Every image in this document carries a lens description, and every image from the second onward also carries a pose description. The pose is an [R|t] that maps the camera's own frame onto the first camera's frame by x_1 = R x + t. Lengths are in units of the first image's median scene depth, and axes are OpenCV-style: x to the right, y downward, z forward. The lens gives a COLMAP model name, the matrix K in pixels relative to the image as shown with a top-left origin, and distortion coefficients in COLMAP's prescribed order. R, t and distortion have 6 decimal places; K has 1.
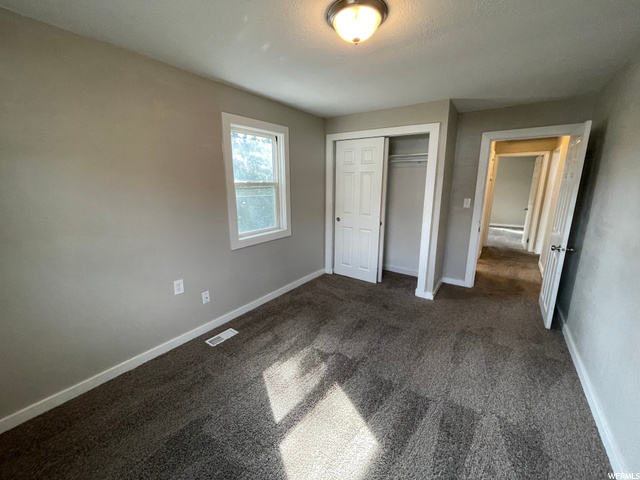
lens RADIAL K [[258.3, 0, 320.2], [0, 258.3, 236.7], [0, 0, 1]] dist [-0.000735, 0.000237]
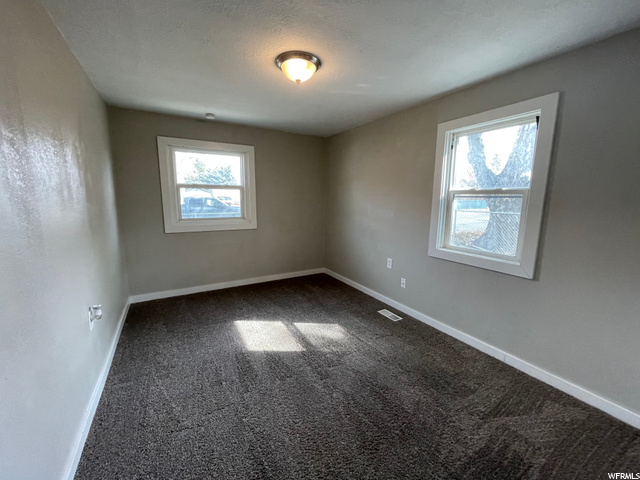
lens RADIAL K [[258.3, 0, 320.2], [0, 258.3, 236.7], [0, 0, 1]] dist [-0.000735, 0.000237]
pose [[-0.410555, 0.133397, -0.902025, 0.878461], [-0.200851, 0.951714, 0.232162, -0.199648], [0.889440, 0.276488, -0.363938, 1.128109]]
